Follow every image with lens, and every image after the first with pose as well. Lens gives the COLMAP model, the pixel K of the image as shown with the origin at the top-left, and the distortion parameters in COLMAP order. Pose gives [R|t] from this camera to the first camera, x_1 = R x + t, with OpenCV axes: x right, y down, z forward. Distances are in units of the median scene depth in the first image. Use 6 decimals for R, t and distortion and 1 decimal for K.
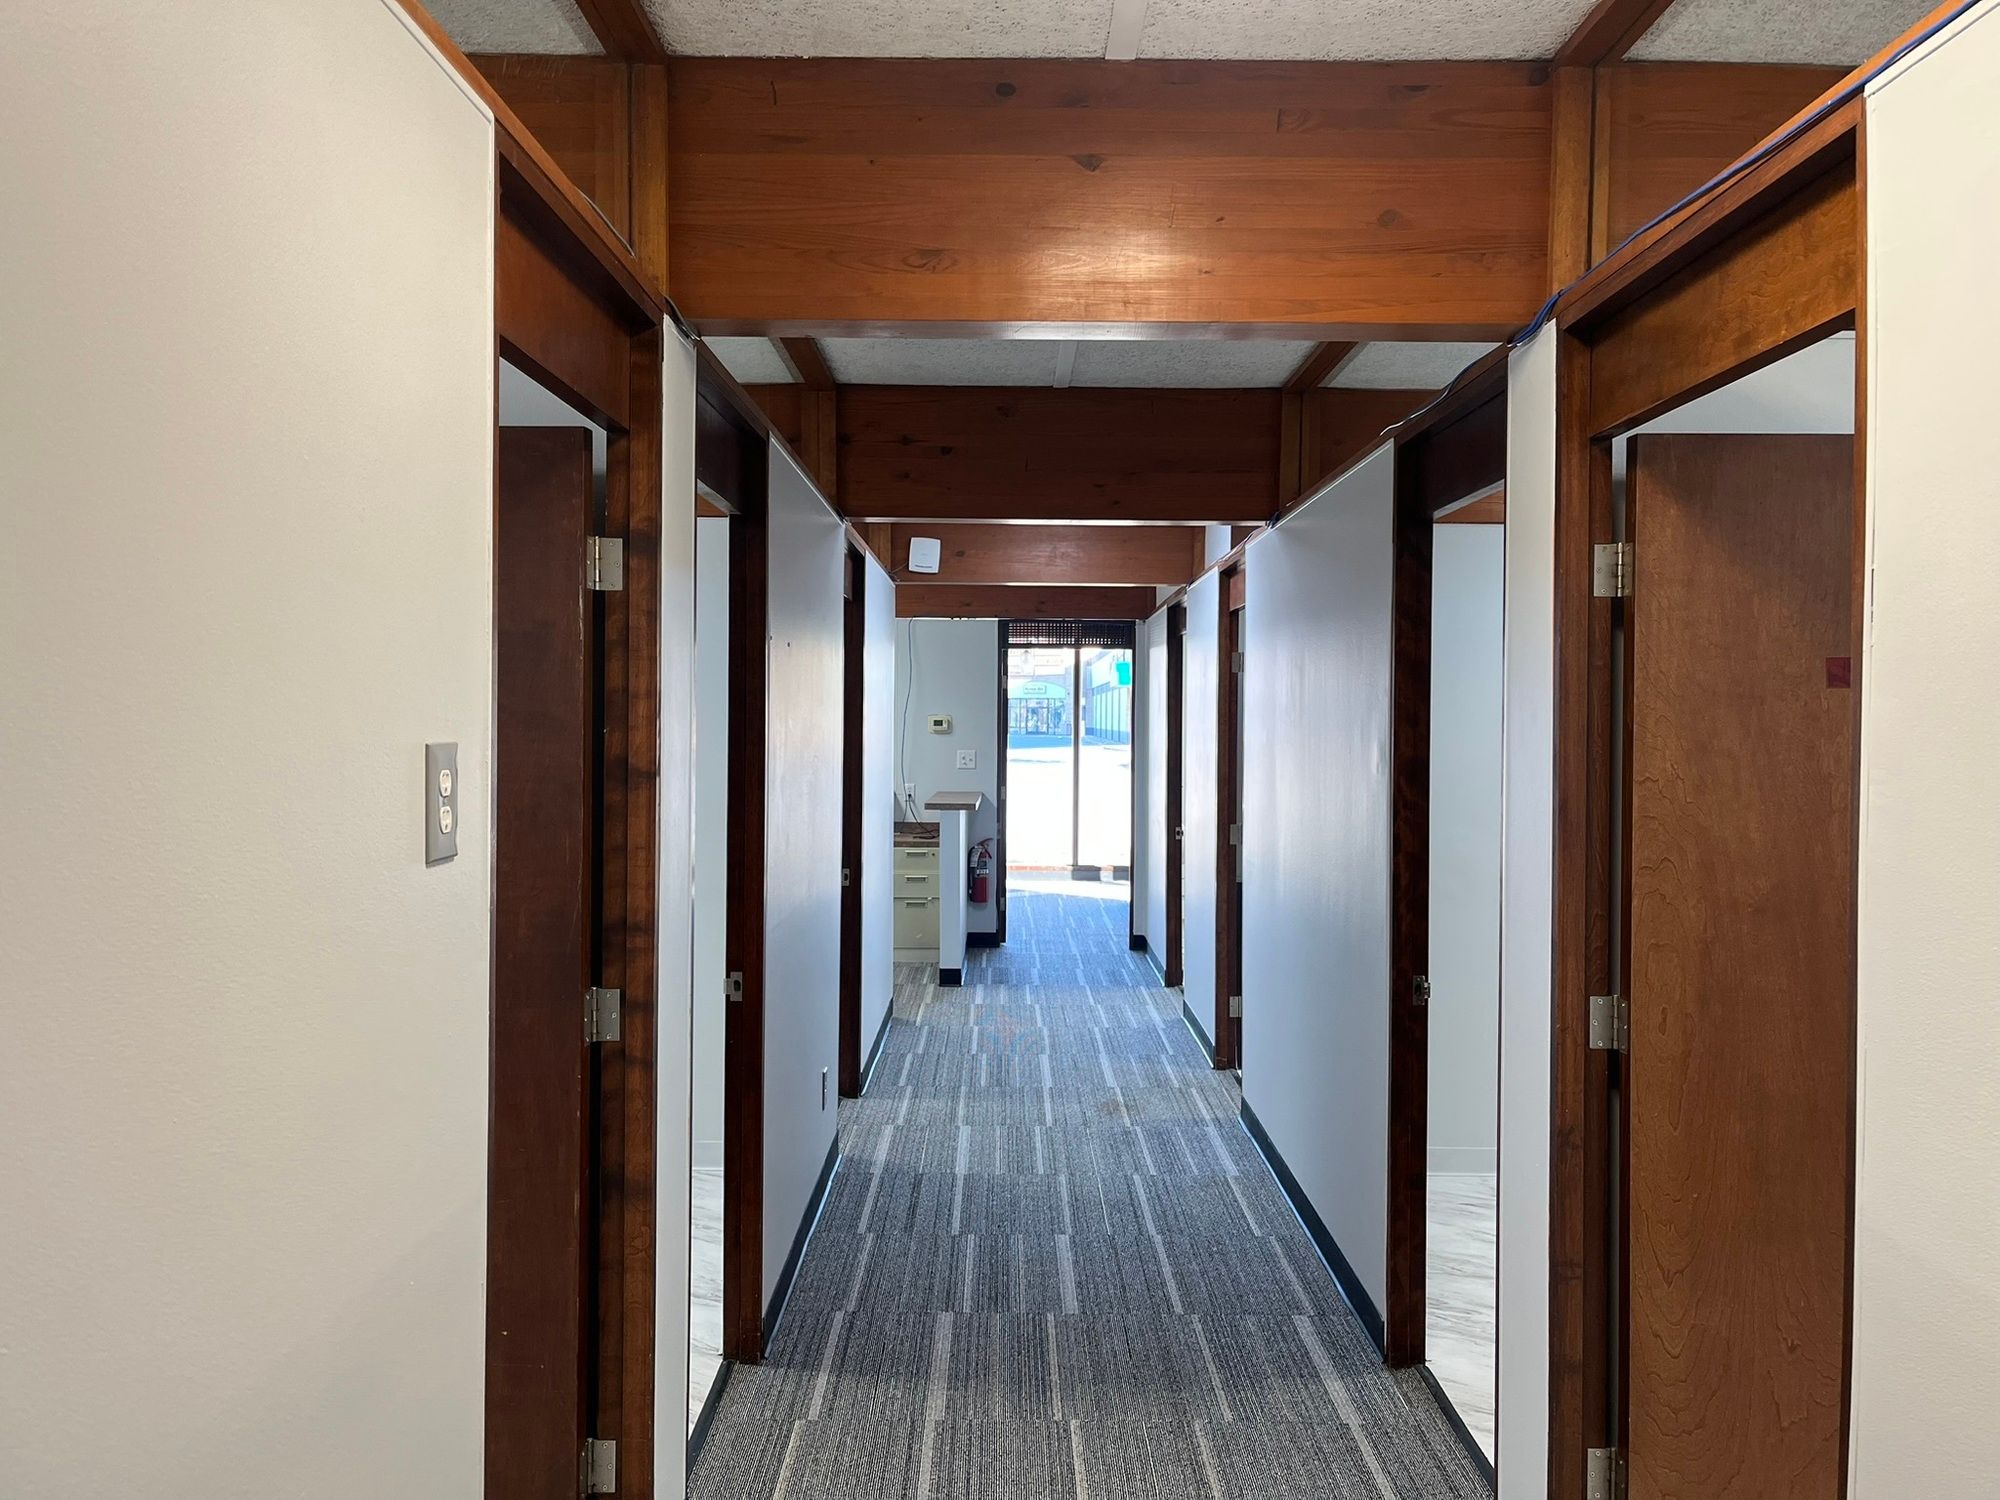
lens RADIAL K [[1519.3, 0, 999.8], [0, 1519.3, 745.3], [0, 0, 1]] dist [0.010885, -0.000619]
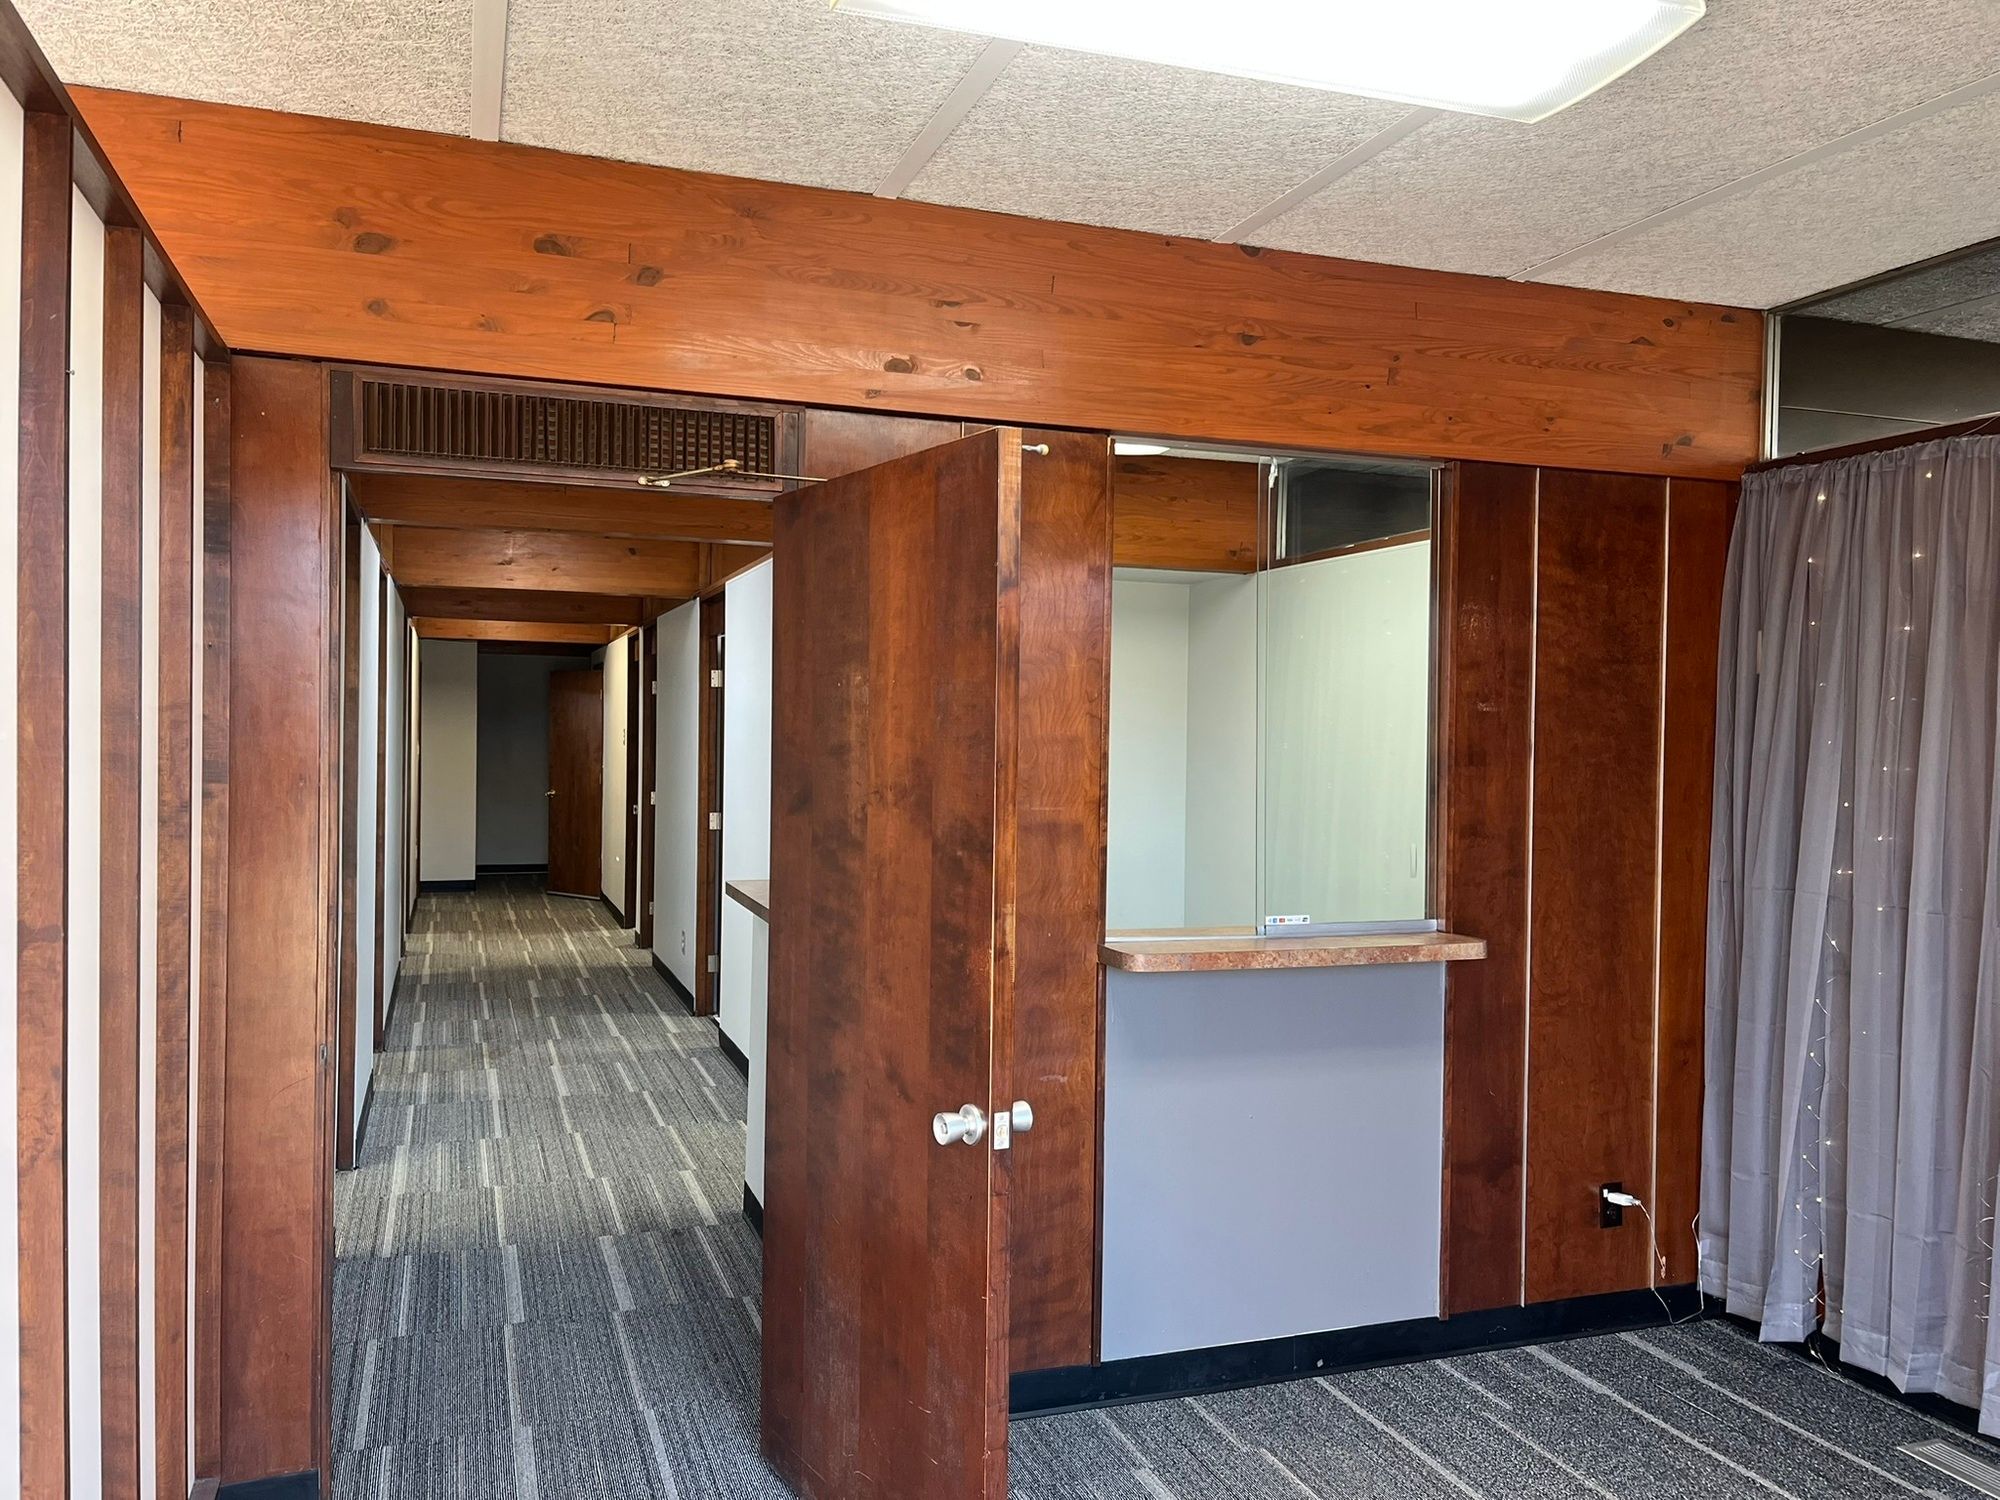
lens RADIAL K [[1519.3, 0, 1004.6], [0, 1519.3, 753.4], [0, 0, 1]] dist [0.010885, -0.000619]
pose [[-0.938613, -0.016587, -0.344574, 0.148356], [-0.028594, 0.999147, 0.029792, -0.051316], [0.343786, 0.037816, -0.938286, 2.913115]]
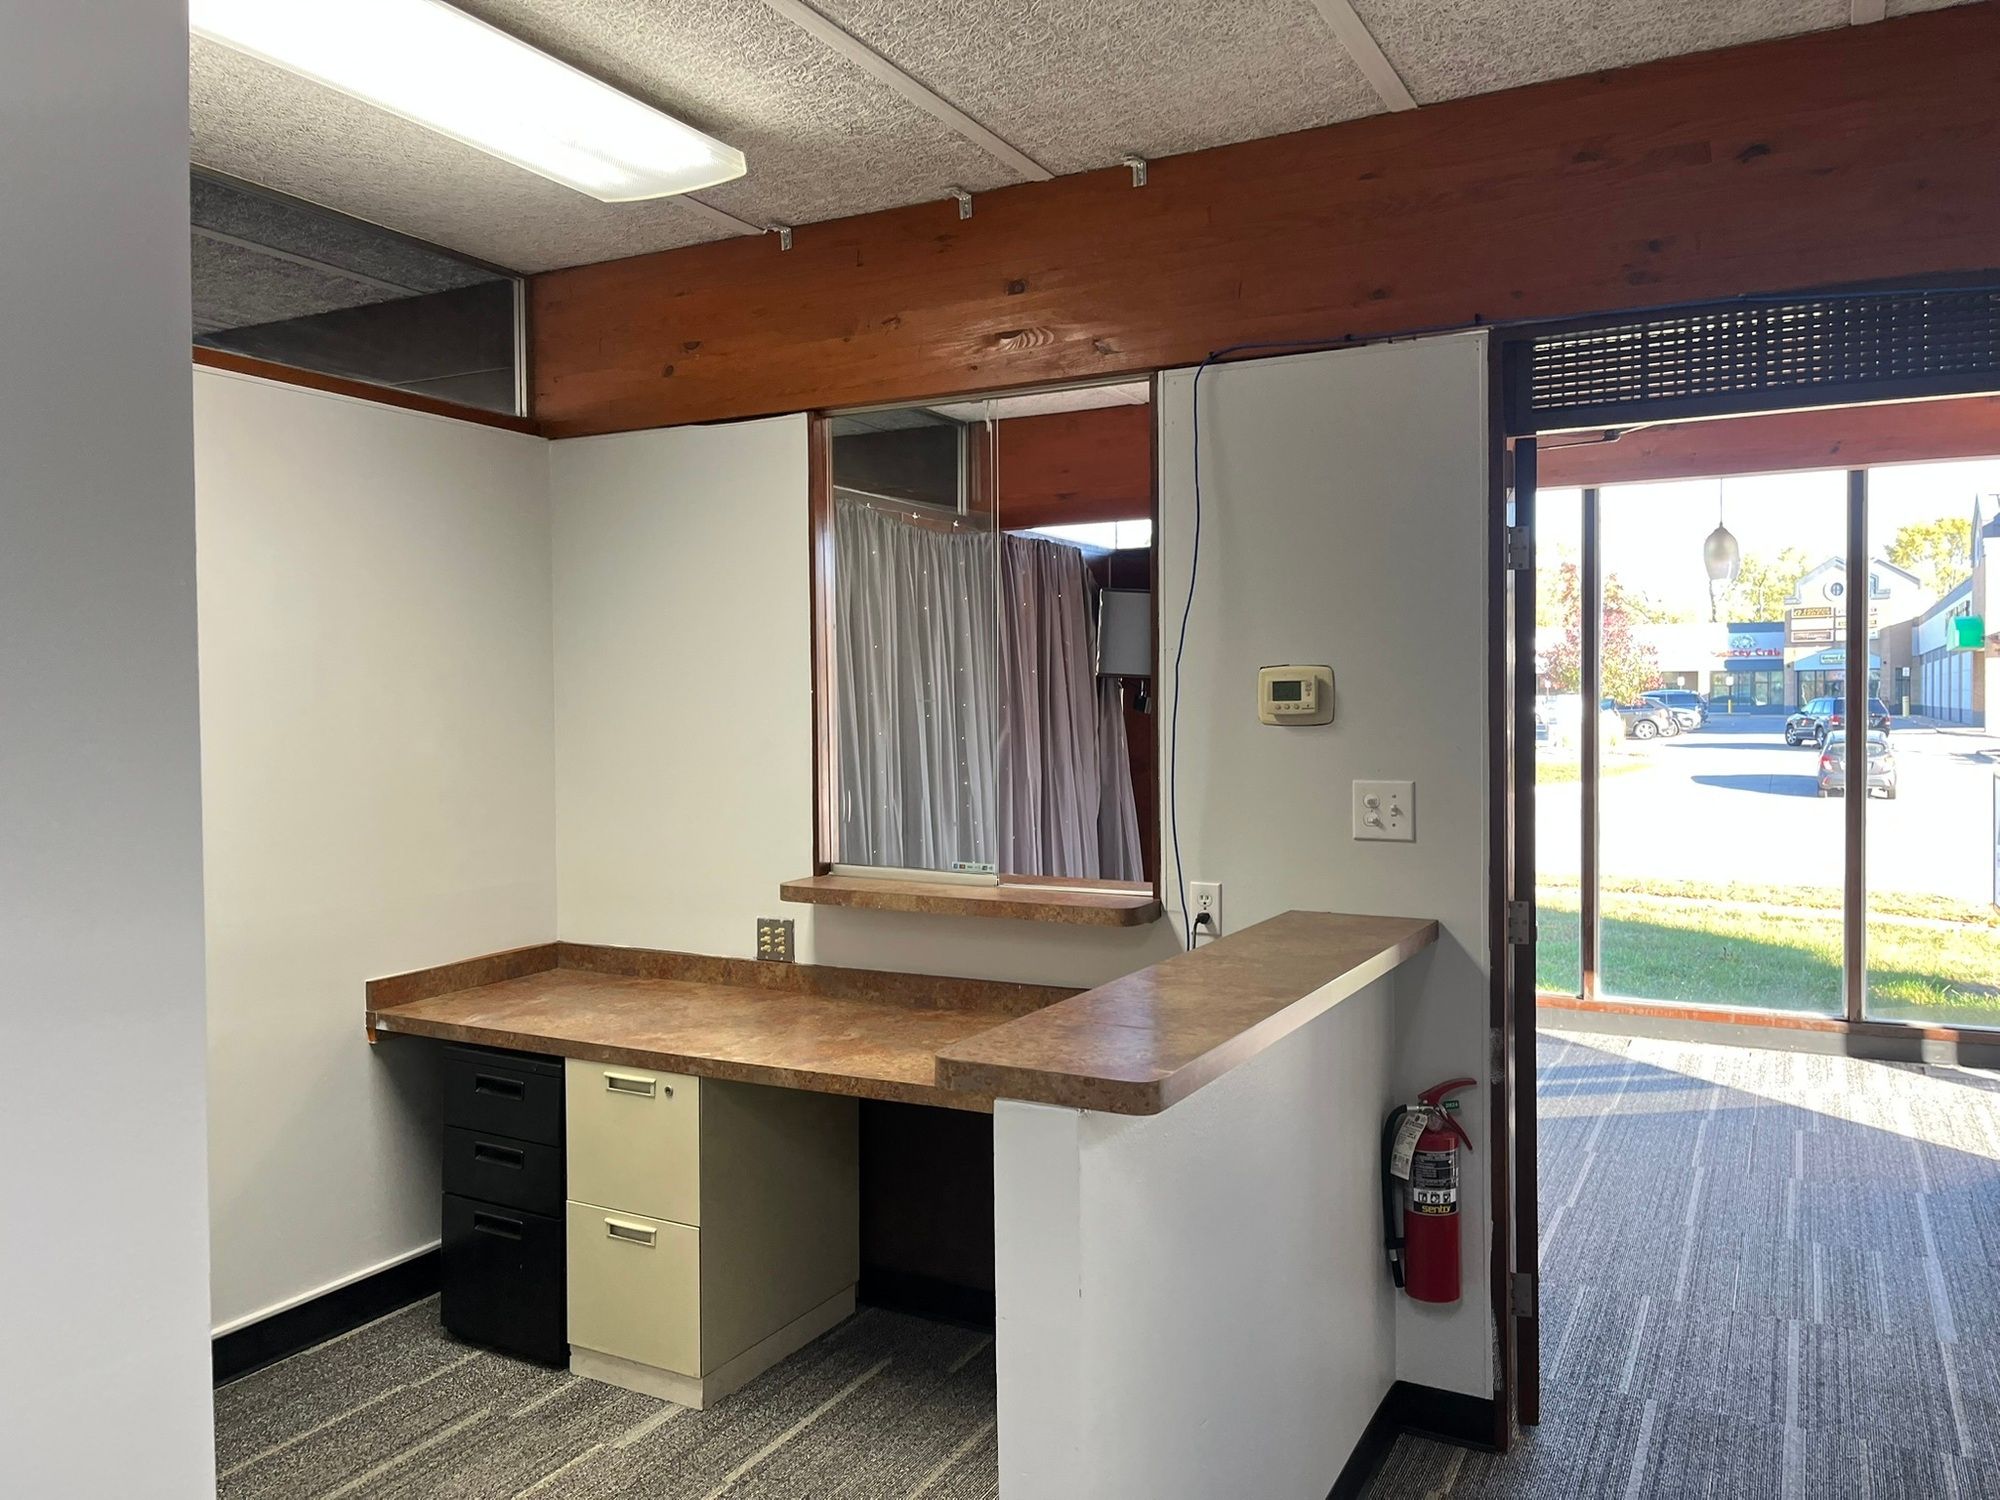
lens RADIAL K [[1519.3, 0, 1005.3], [0, 1519.3, 741.2], [0, 0, 1]] dist [0.010885, -0.000619]
pose [[0.886402, -0.014088, -0.462703, 0.060177], [0.015960, 0.999873, 0.000132, -0.006325], [0.462642, -0.007501, 0.886513, 0.811896]]
